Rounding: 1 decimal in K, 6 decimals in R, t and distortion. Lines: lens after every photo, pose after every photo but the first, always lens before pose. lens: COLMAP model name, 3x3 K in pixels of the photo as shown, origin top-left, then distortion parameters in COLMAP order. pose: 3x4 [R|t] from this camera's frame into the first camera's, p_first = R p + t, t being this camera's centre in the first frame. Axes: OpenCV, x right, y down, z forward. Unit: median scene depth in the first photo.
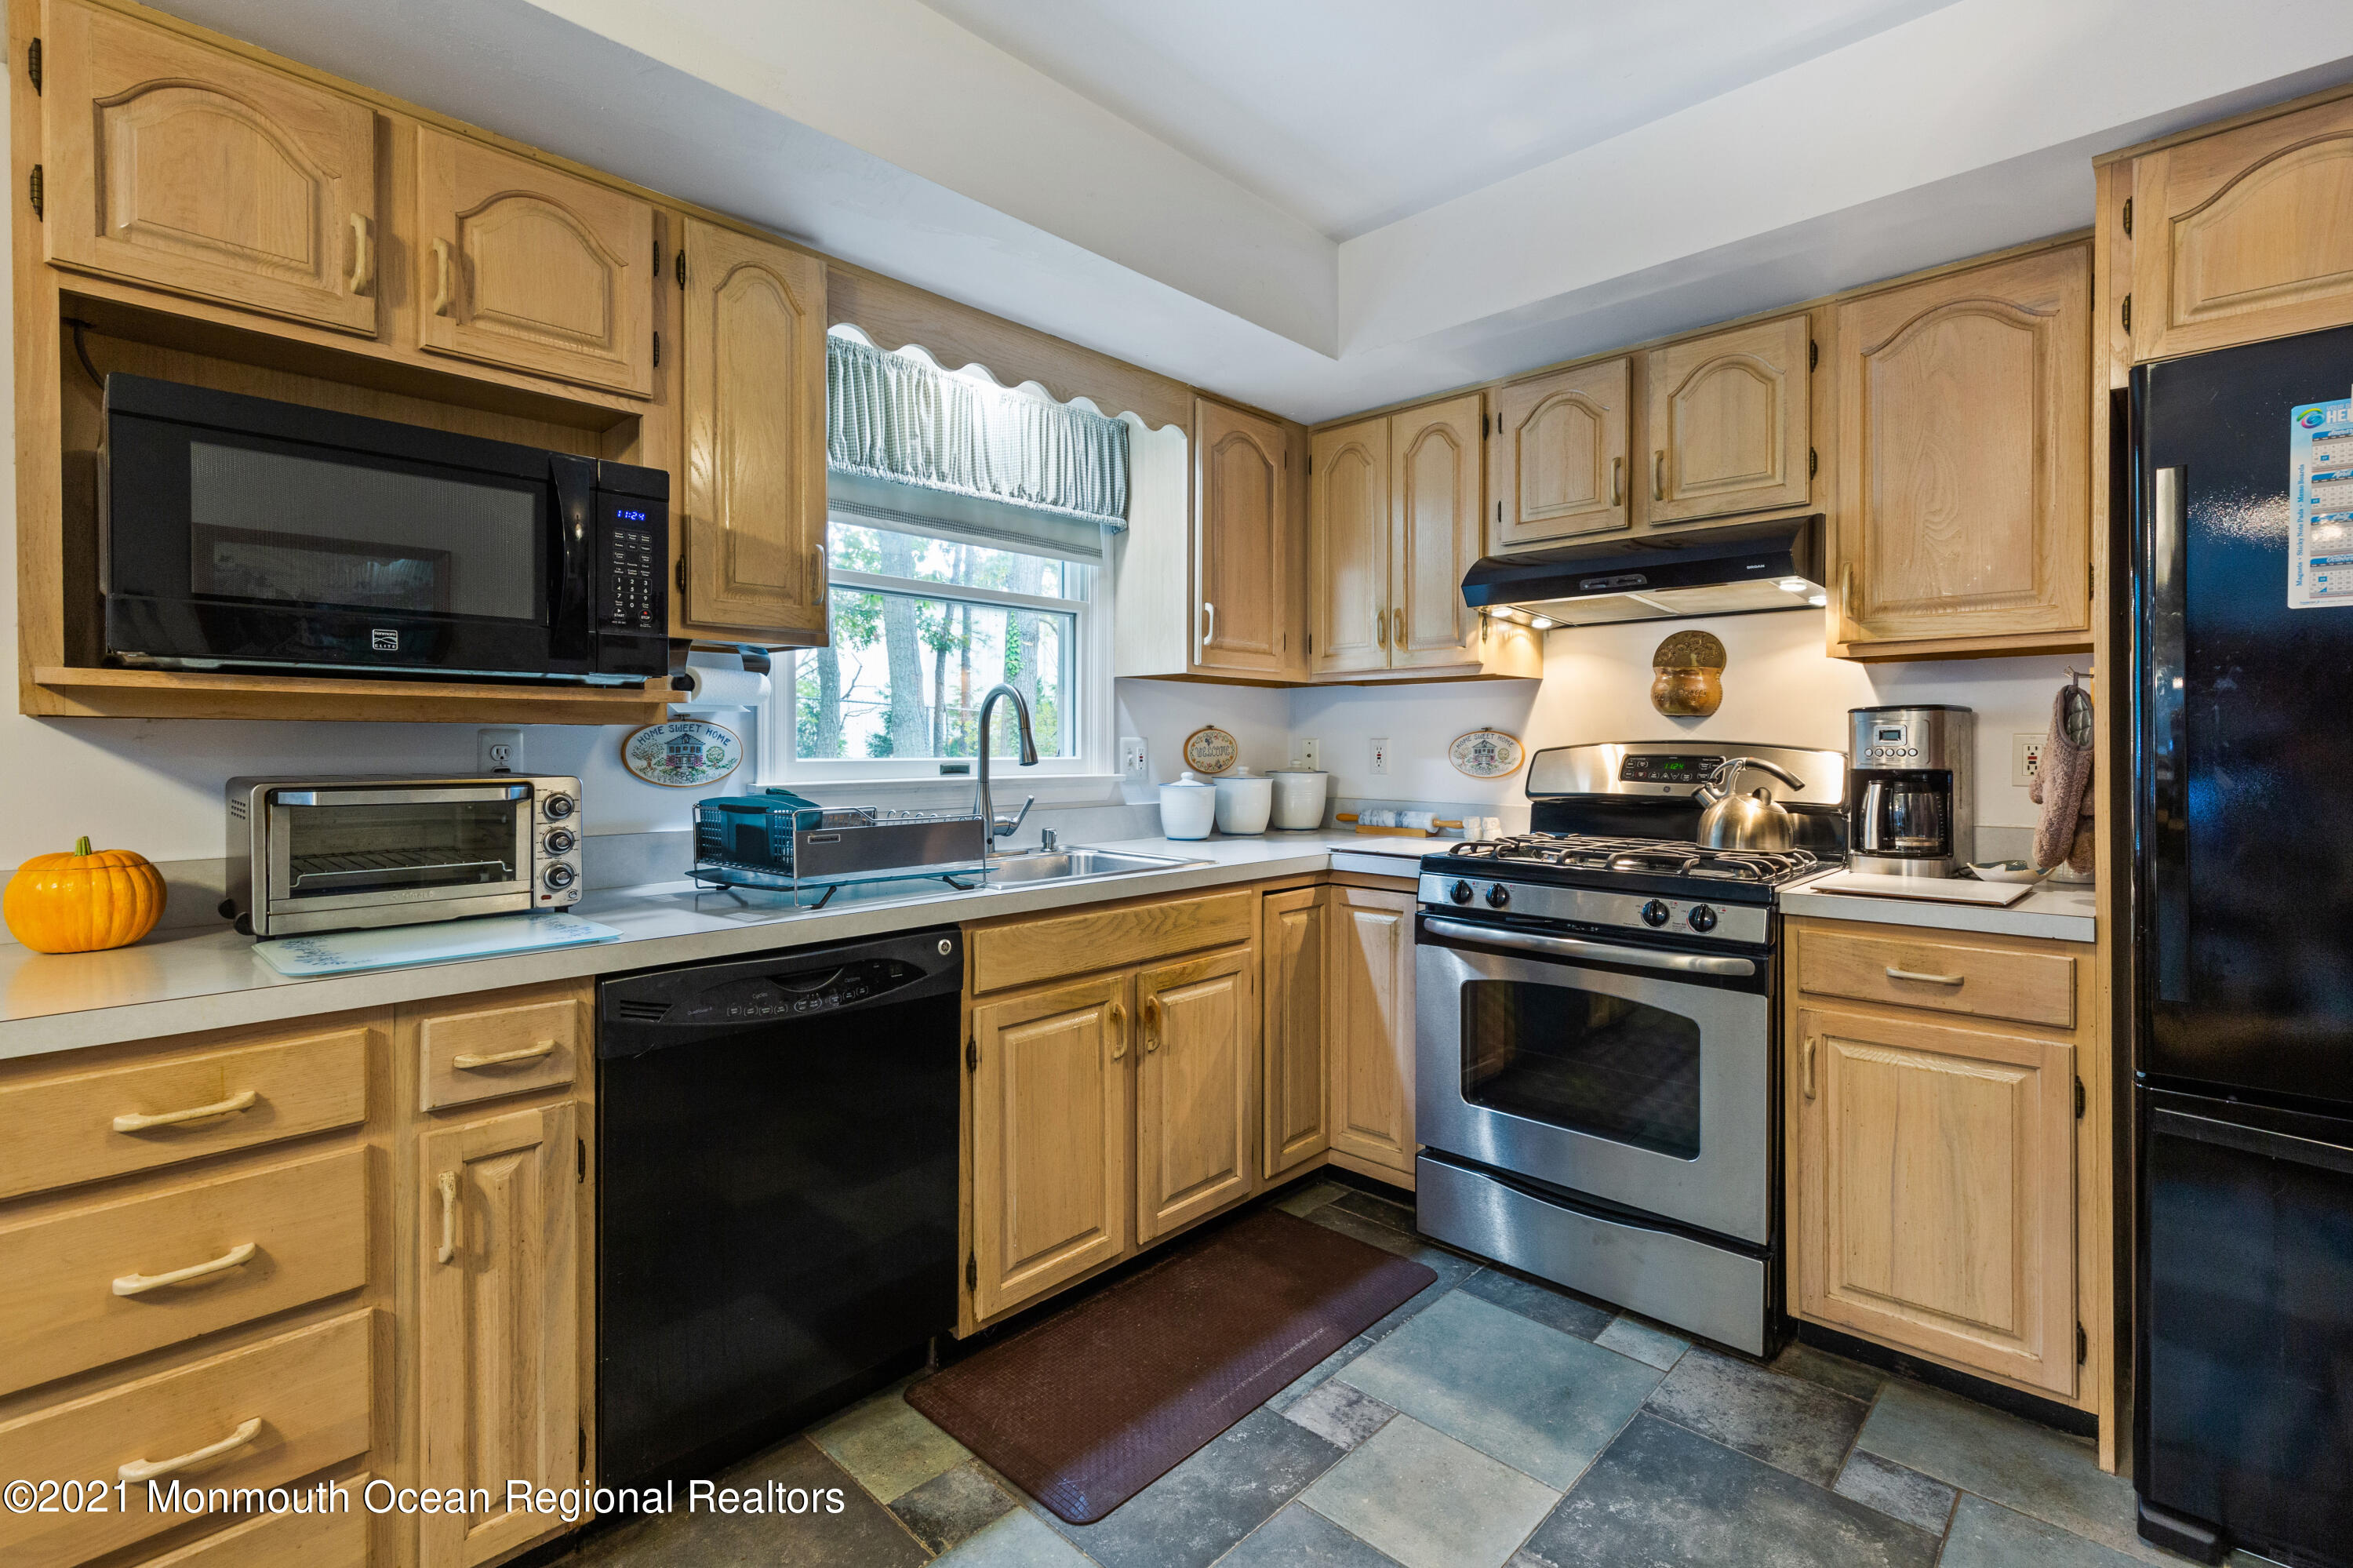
lens RADIAL K [[1070.1, 0, 1181.6], [0, 1070.1, 751.2], [0, 0, 1]] dist [0.009266, -0.001348]
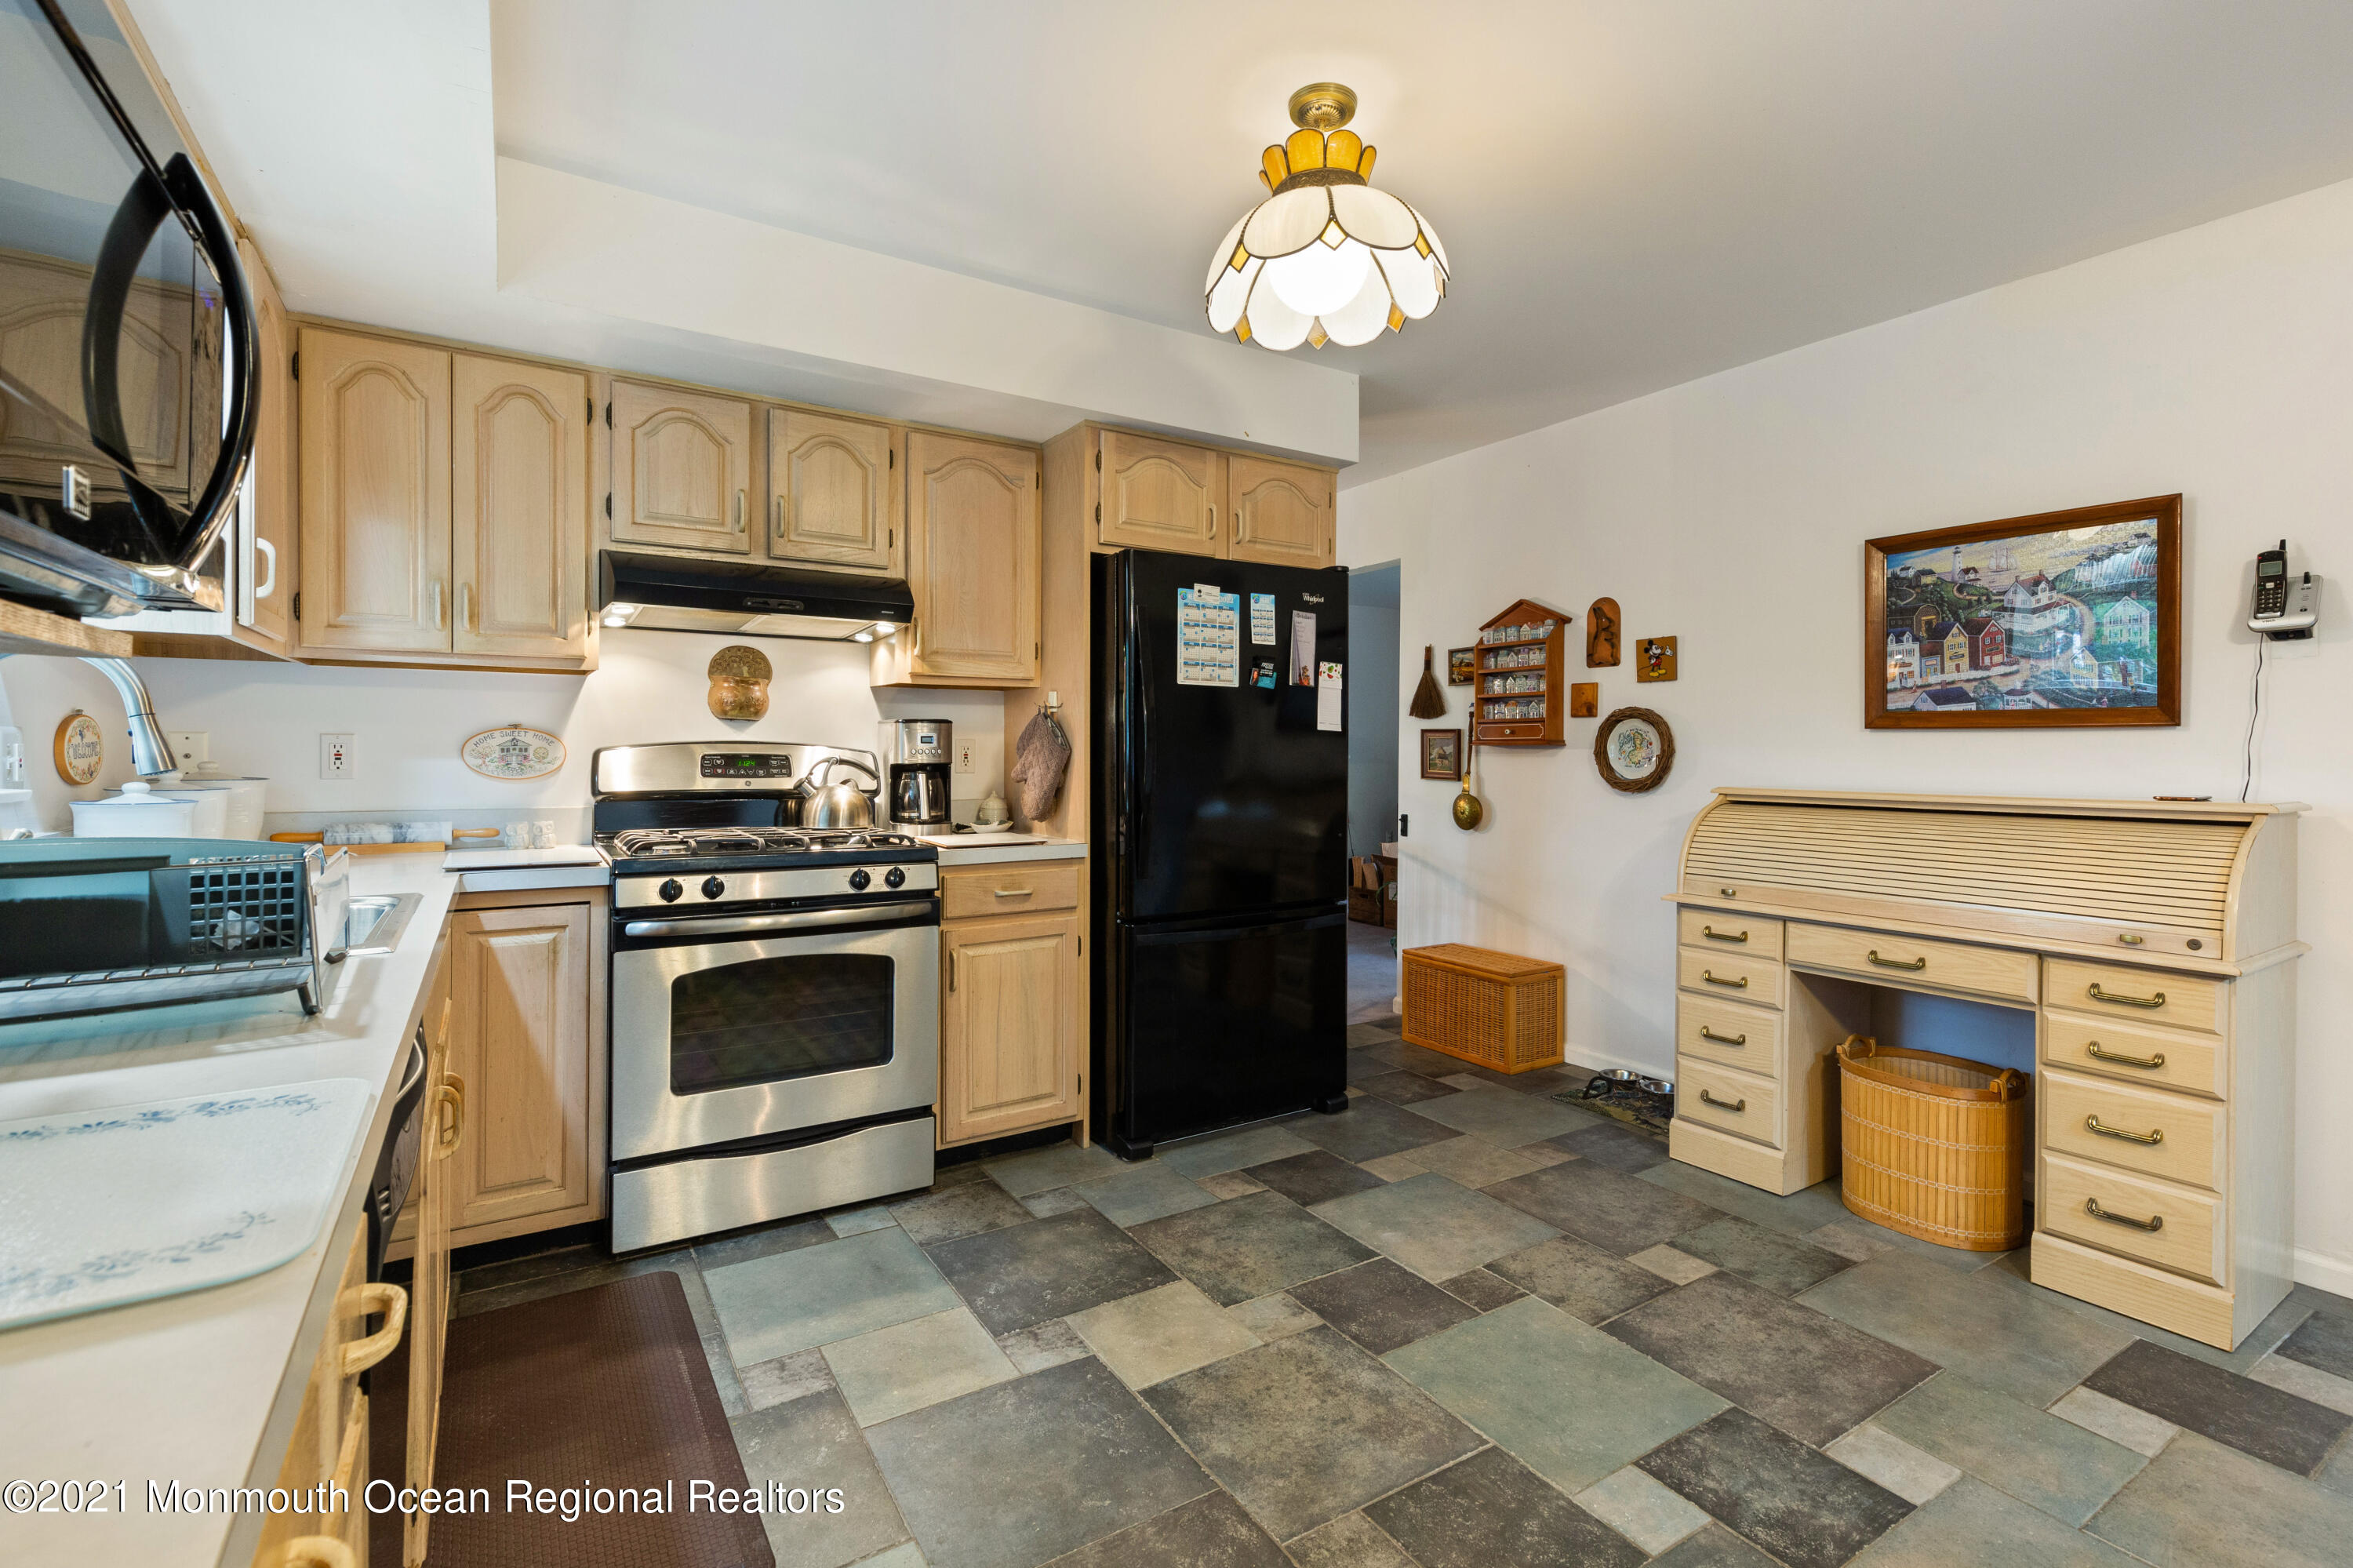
lens RADIAL K [[1070.1, 0, 1198.5], [0, 1070.1, 759.2], [0, 0, 1]] dist [0.009266, -0.001348]
pose [[0.243358, -0.007439, 0.969908, -0.706289], [-0.001379, 0.999967, 0.008015, -0.000804], [-0.969936, -0.003288, 0.243339, 0.321732]]
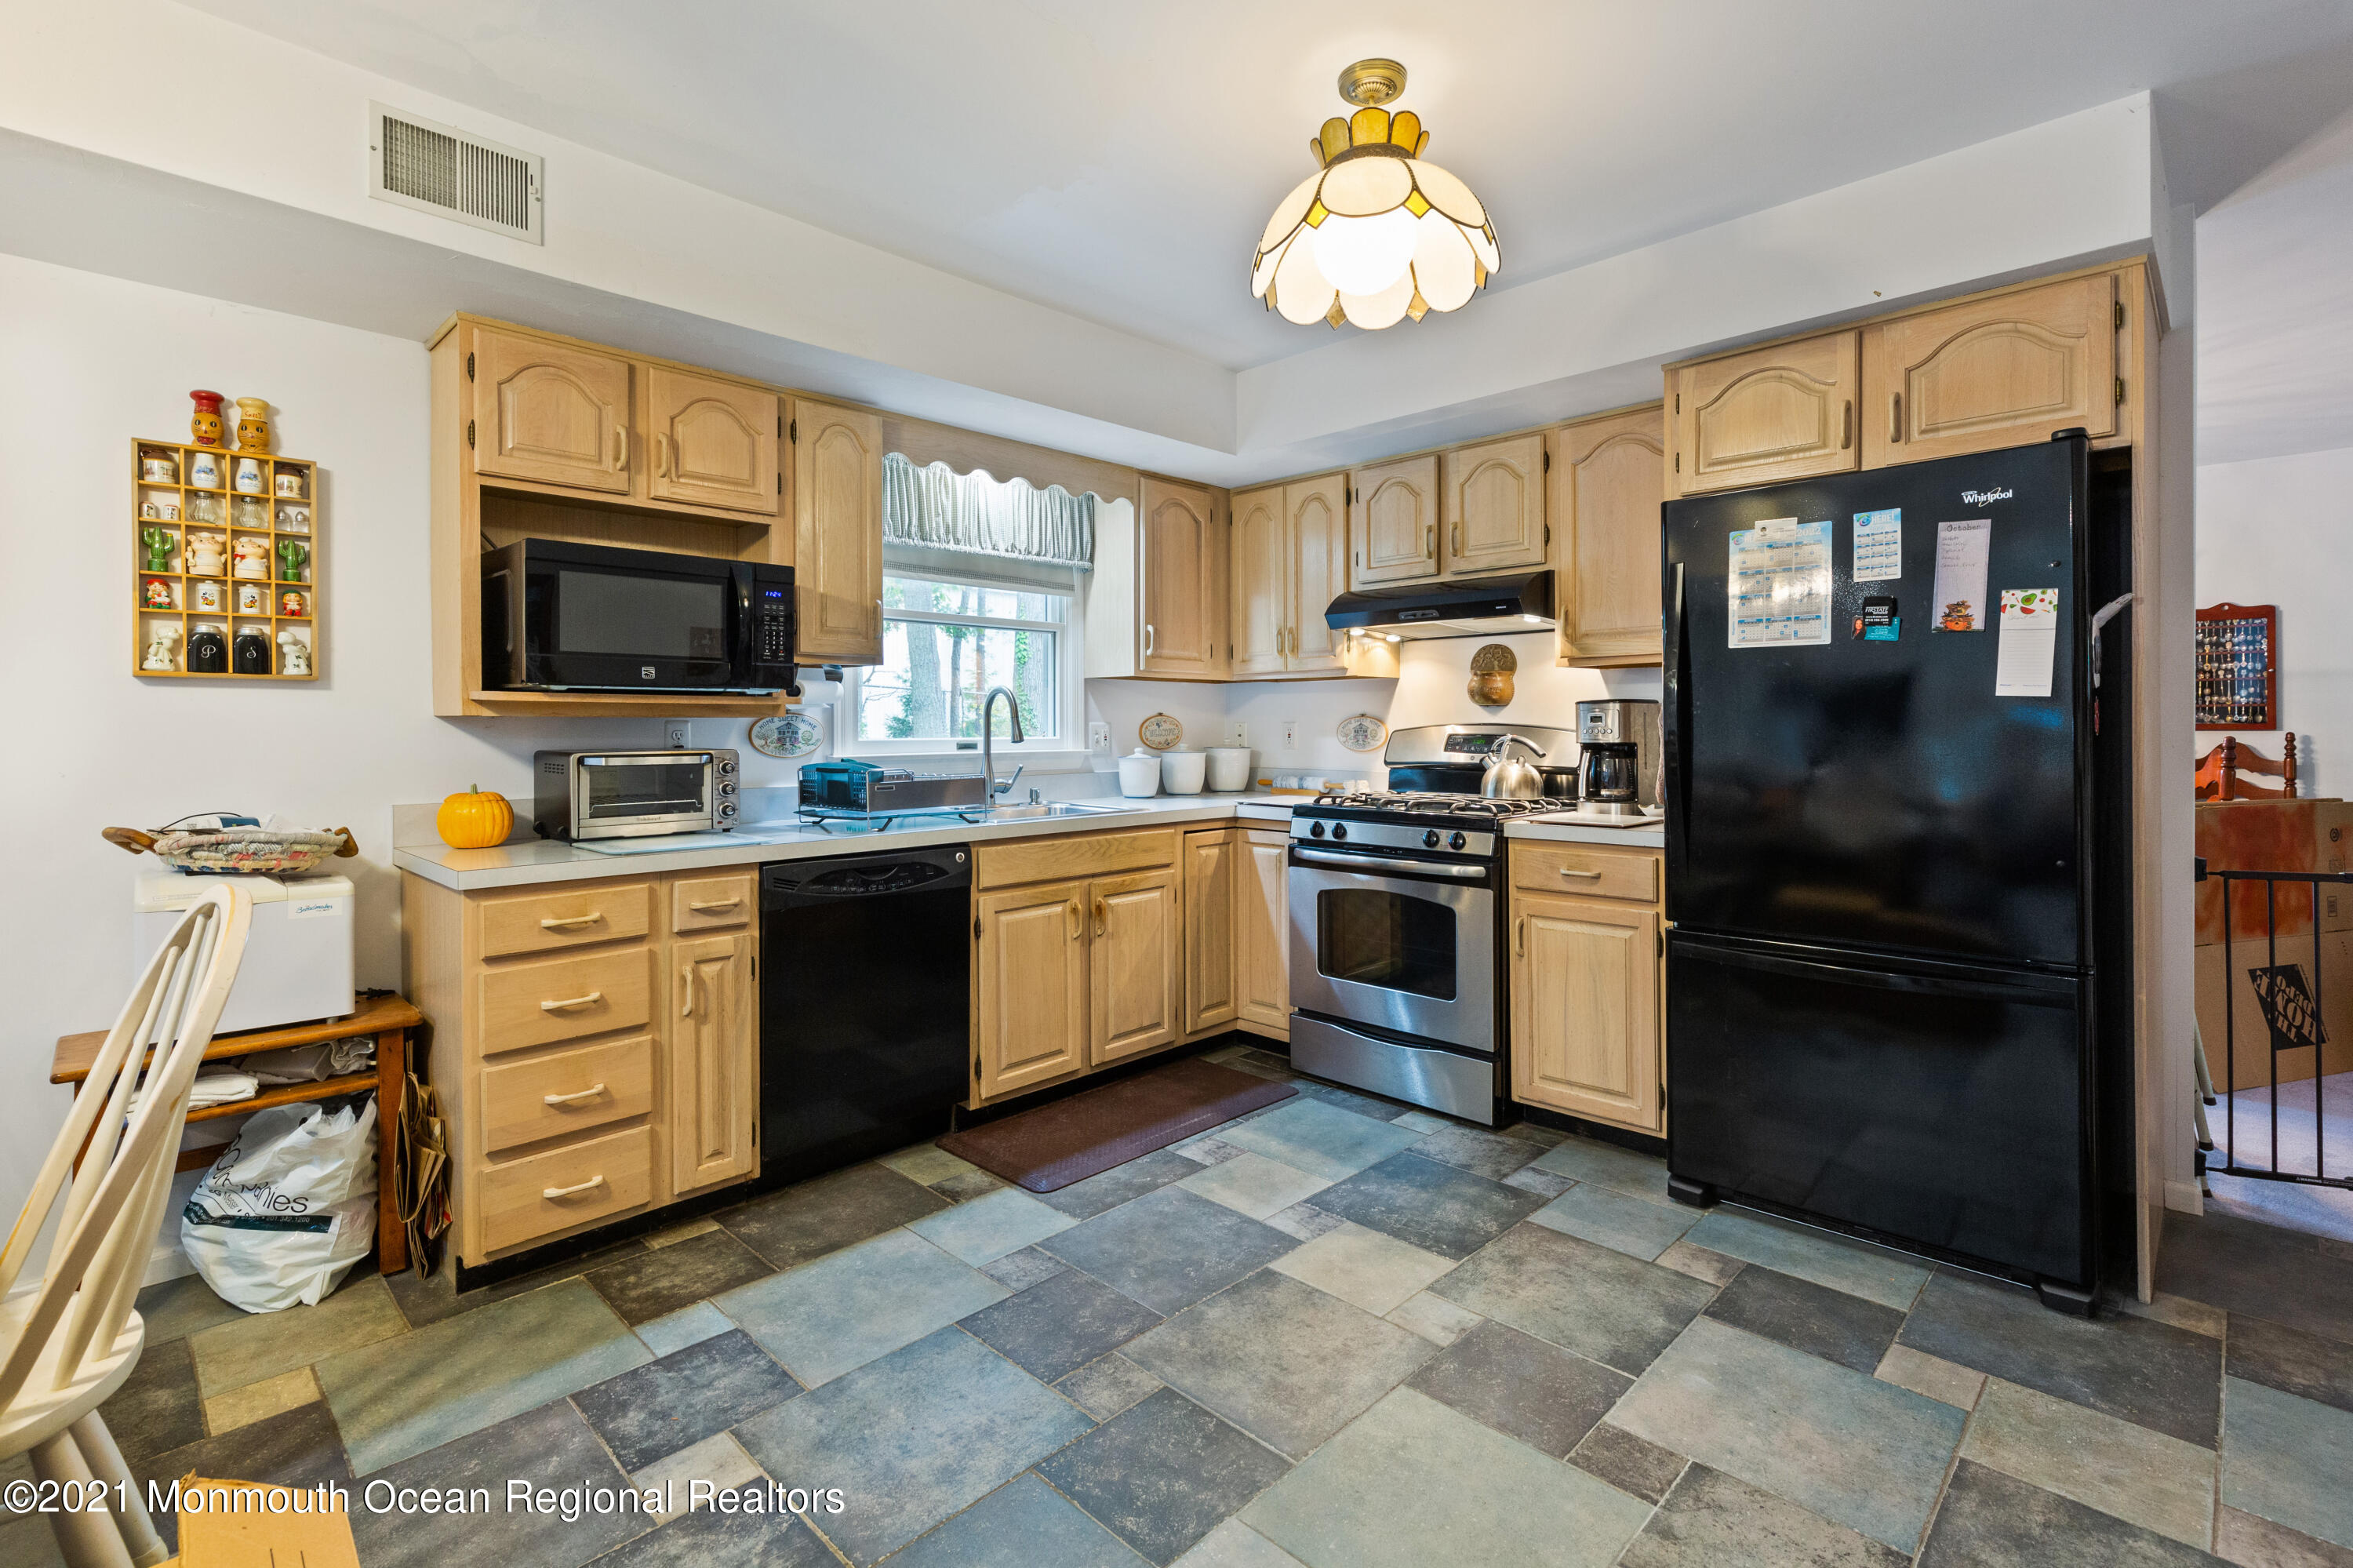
lens RADIAL K [[1070.1, 0, 1182.3], [0, 1070.1, 728.0], [0, 0, 1]] dist [0.009266, -0.001348]
pose [[0.999879, -0.004486, -0.014894, 0.120333], [0.004429, 0.999983, -0.003848, -0.000267], [0.014911, 0.003781, 0.999882, -0.527874]]
